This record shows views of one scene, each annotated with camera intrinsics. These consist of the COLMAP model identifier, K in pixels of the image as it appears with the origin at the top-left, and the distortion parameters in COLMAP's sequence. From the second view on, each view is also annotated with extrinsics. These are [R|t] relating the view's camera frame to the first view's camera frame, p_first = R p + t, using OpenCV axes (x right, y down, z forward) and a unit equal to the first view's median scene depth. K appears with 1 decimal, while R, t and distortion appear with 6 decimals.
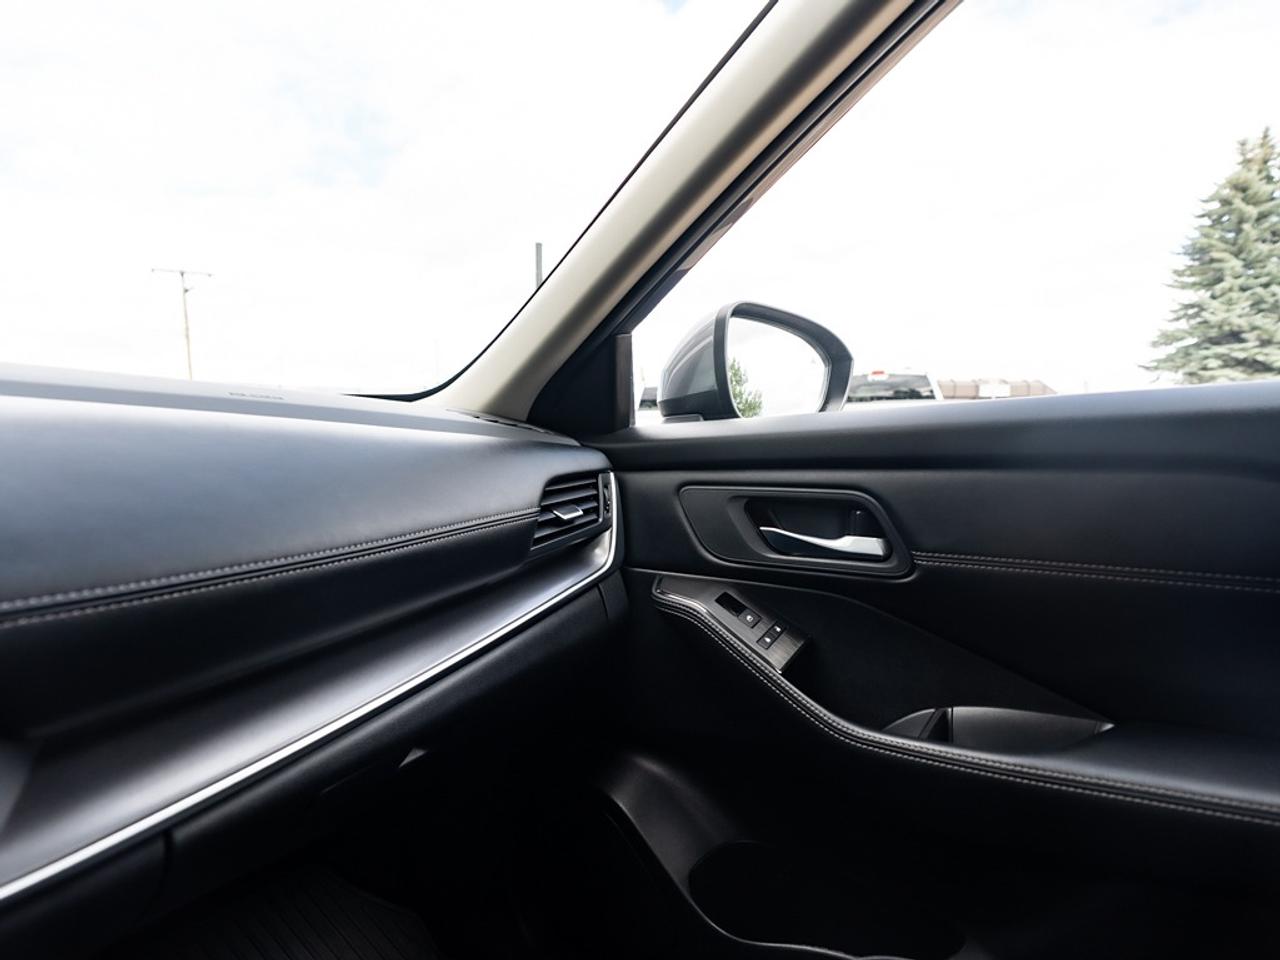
lens RADIAL K [[641.0, 0, 644.1], [0, 641.0, 477.3], [0, 0, 1]] dist [-0.011422, 0.003895]
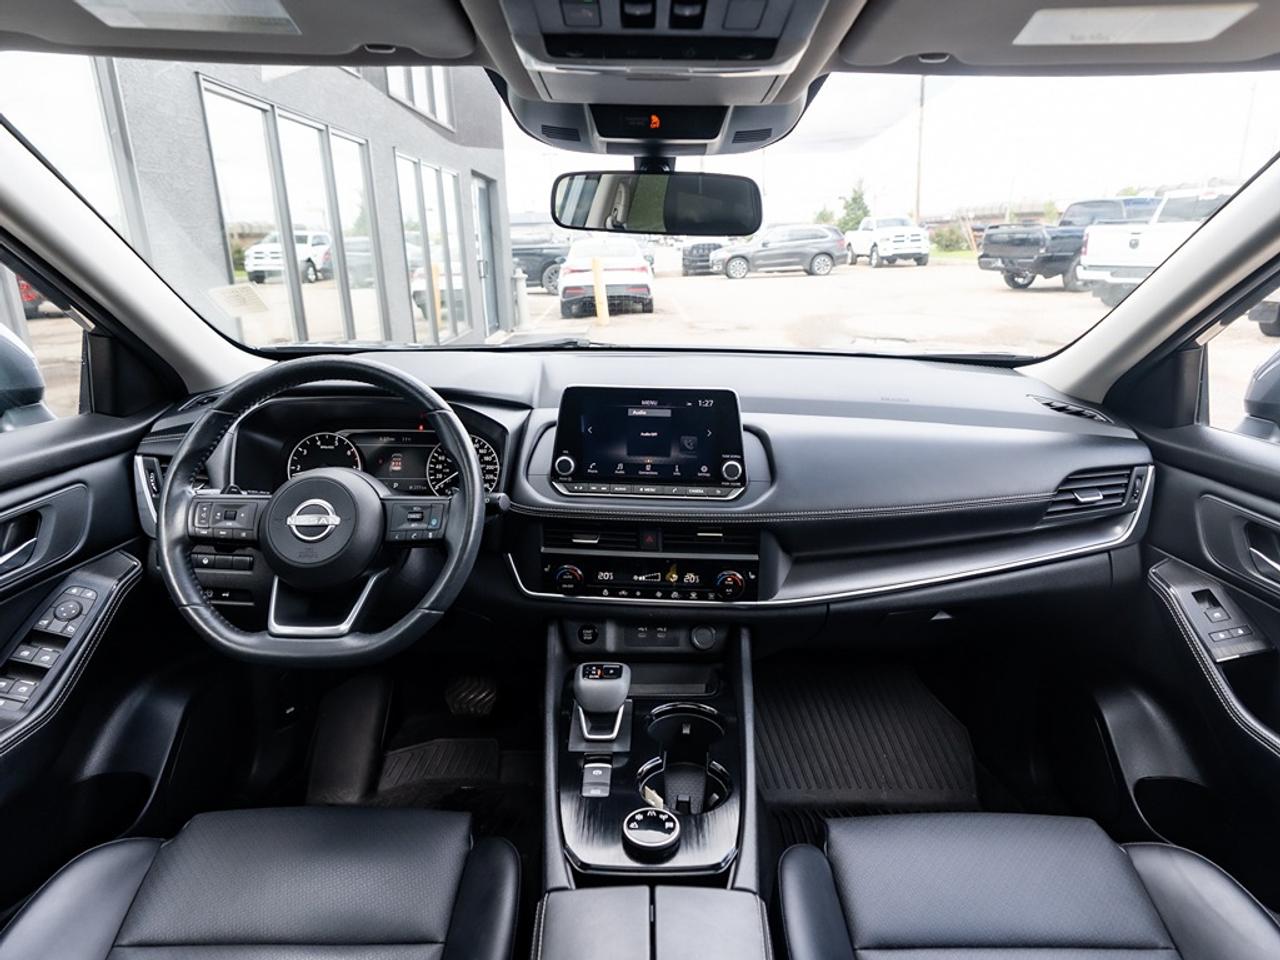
lens RADIAL K [[782.2, 0, 648.0], [0, 782.2, 476.2], [0, 0, 1]] dist [-0.009572, 0.004679]
pose [[0.598615, 0.220078, -0.770212, 0.583851], [-0.036971, 0.968084, 0.247884, -0.358960], [0.800184, -0.119912, 0.587646, -0.709130]]
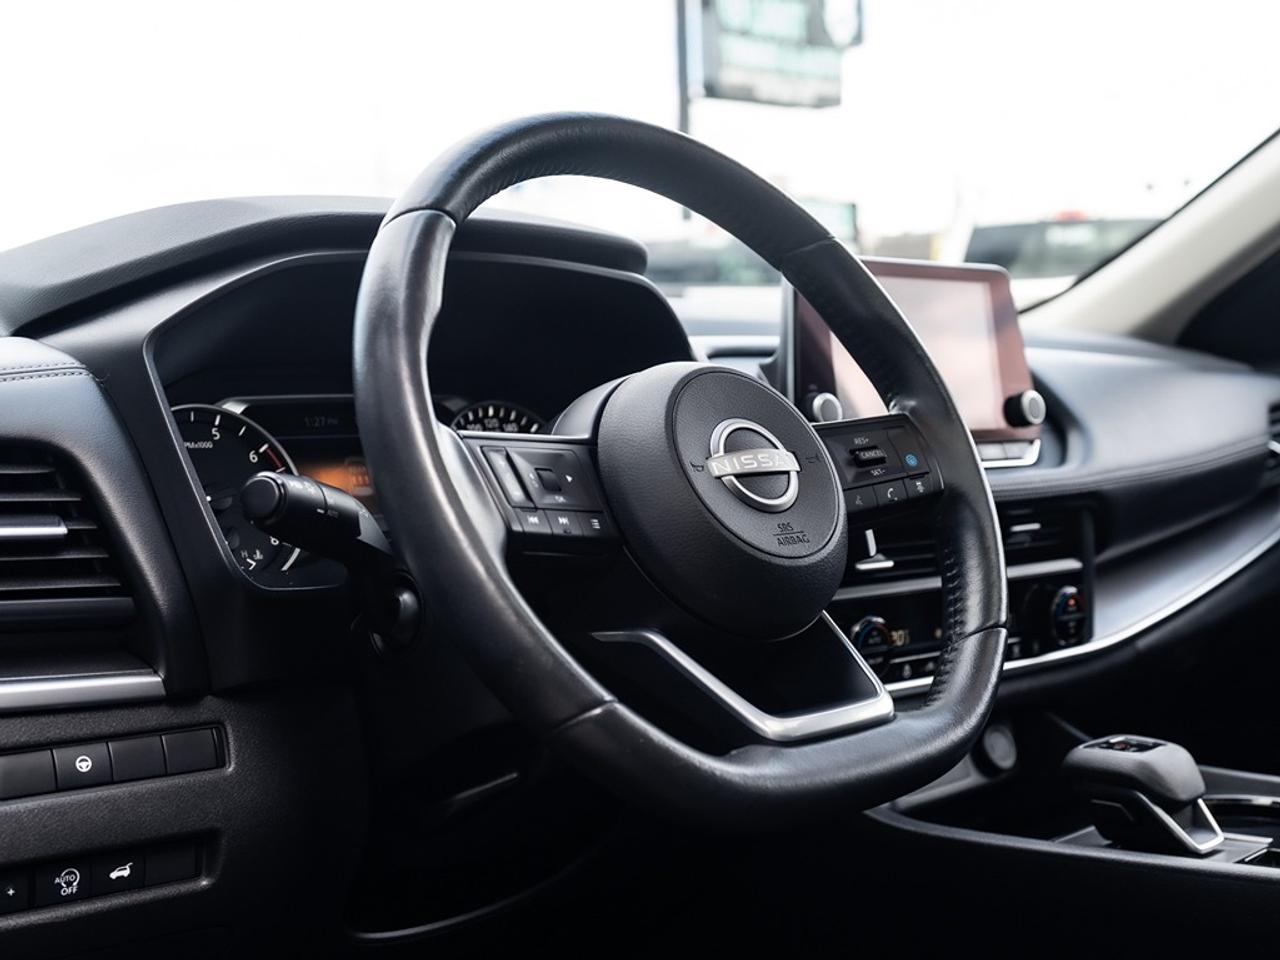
lens RADIAL K [[1668.5, 0, 684.0], [0, 1668.5, 461.7], [0, 0, 1]] dist [0.056789, 0.000000]
pose [[0.991208, -0.011613, -0.131802, -0.660409], [0.012378, 0.999911, 0.004986, 0.056607], [0.131732, -0.006574, 0.991264, -1.549803]]
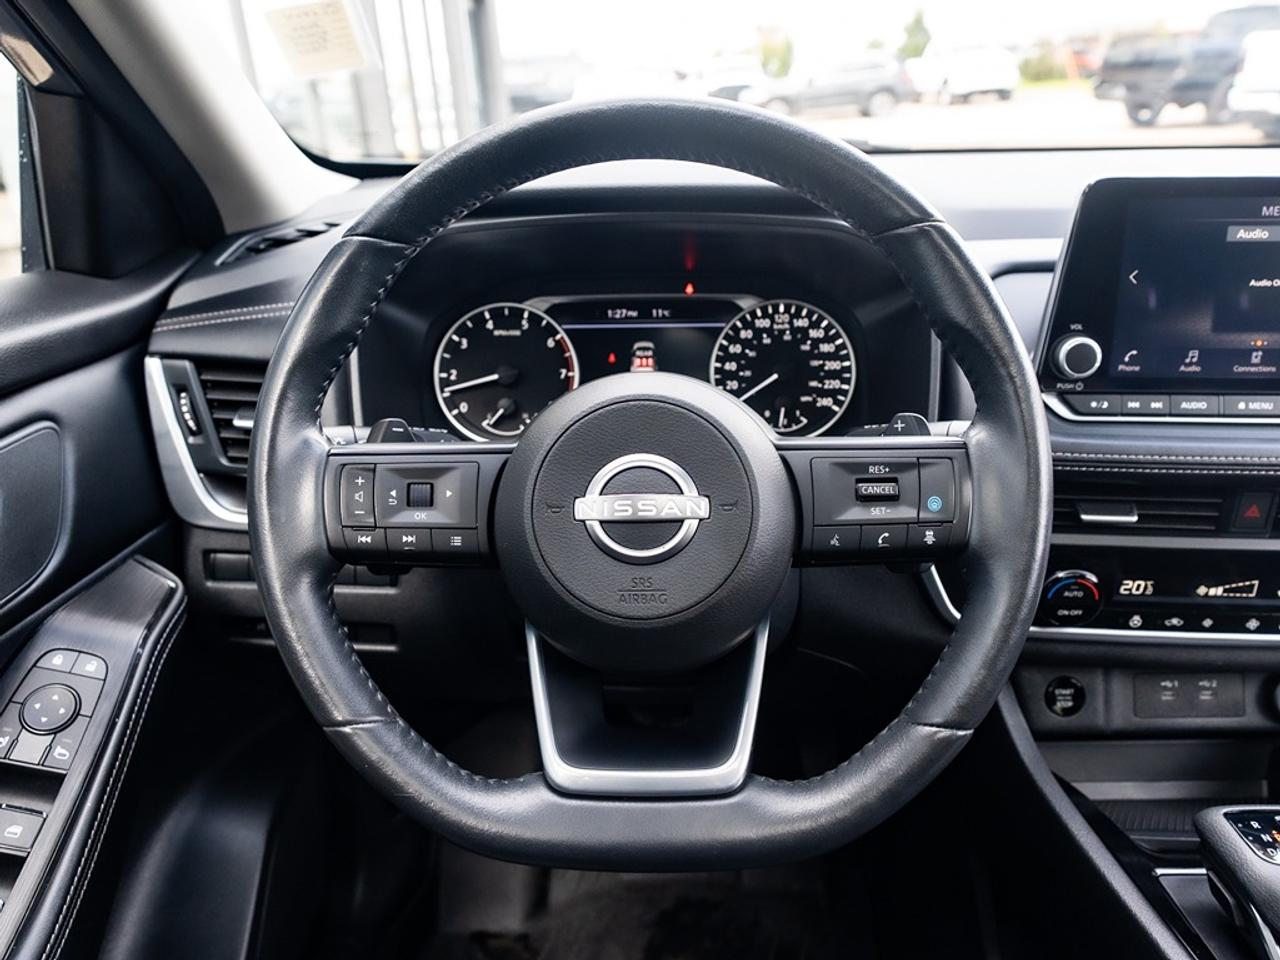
lens RADIAL K [[926.6, 0, 633.9], [0, 926.6, 472.2], [0, 0, 1]] dist [-0.011959, 0.010276]
pose [[0.581959, 0.286940, -0.760914, -0.296302], [-0.007900, 0.937632, 0.347539, -0.176128], [0.813180, -0.196242, 0.547930, -0.737414]]
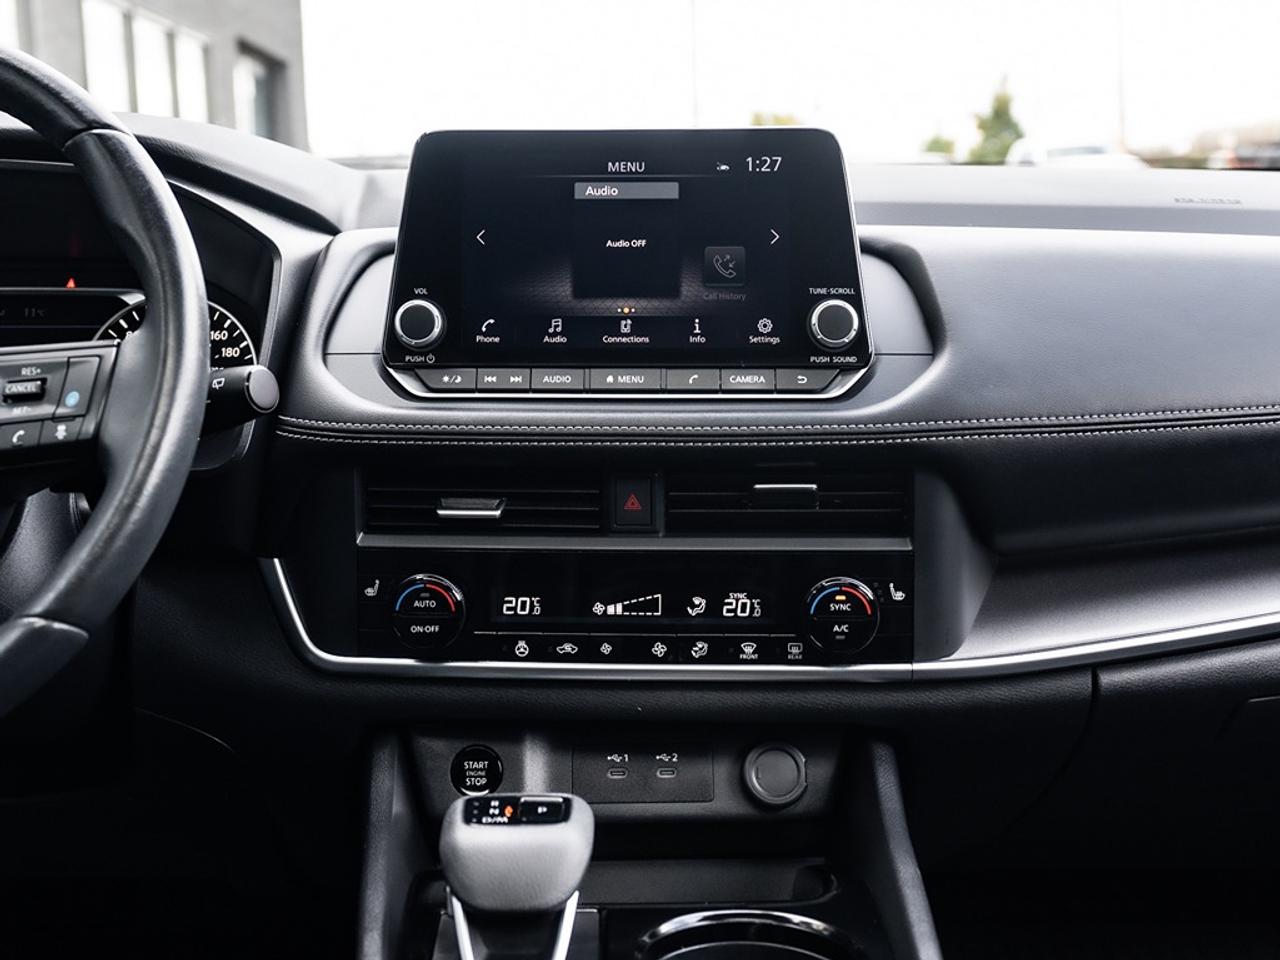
lens RADIAL K [[1598.2, 0, 606.0], [0, 1598.2, 397.8], [0, 0, 1]] dist [0.005132, 0.000000]
pose [[0.607116, 0.063391, -0.792080, 0.384872], [-0.021052, 0.997746, 0.063714, -0.006399], [0.794334, -0.022007, 0.607083, -0.579733]]
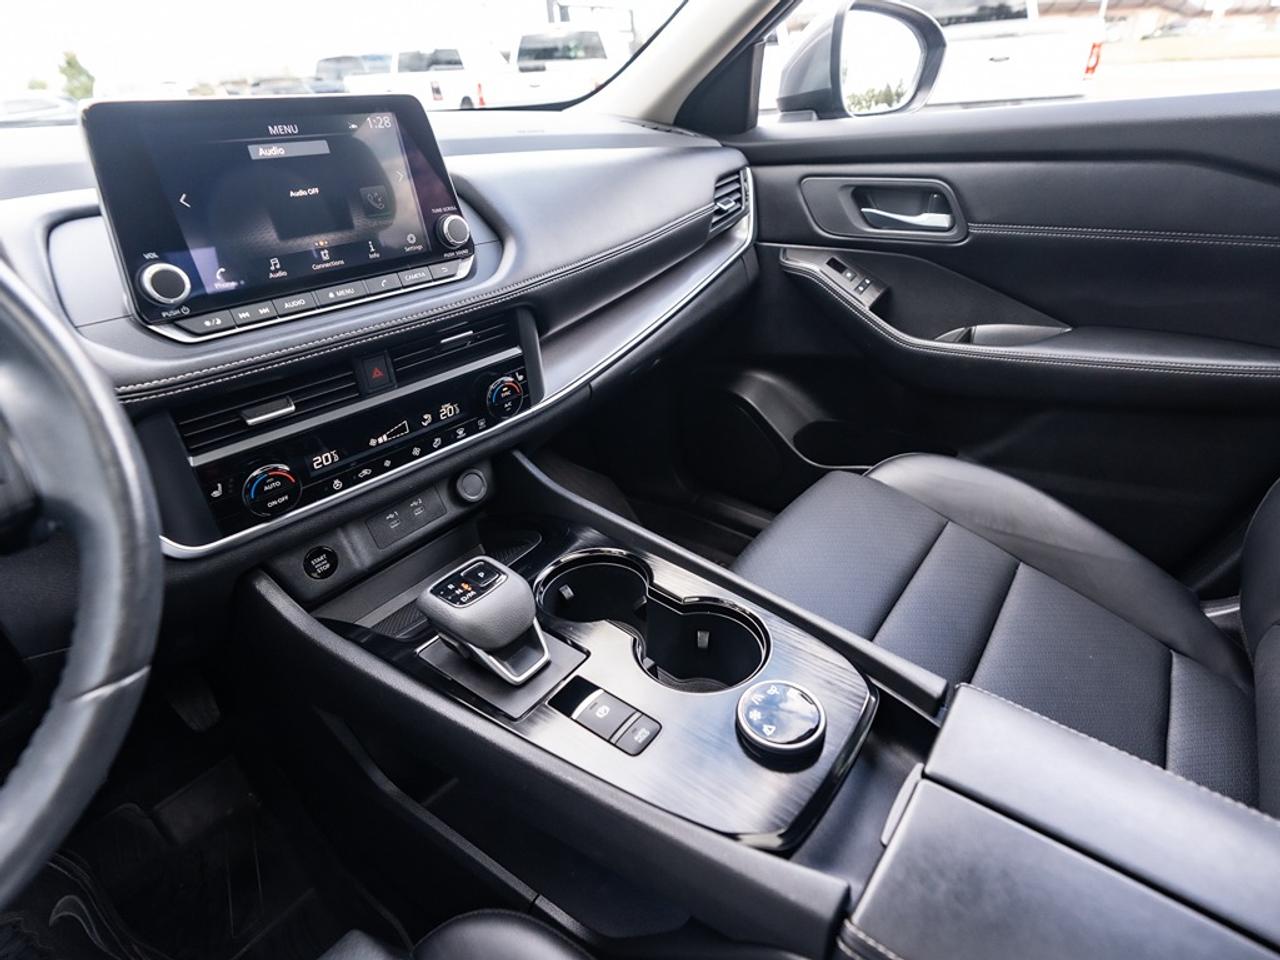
lens RADIAL K [[641.0, 0, 642.8], [0, 641.0, 478.4], [0, 0, 1]] dist [-0.011422, 0.003895]
pose [[0.998153, -0.025289, -0.055233, -0.237668], [0.048392, 0.880643, 0.471303, -0.086095], [0.036722, -0.473106, 0.880240, -0.541922]]
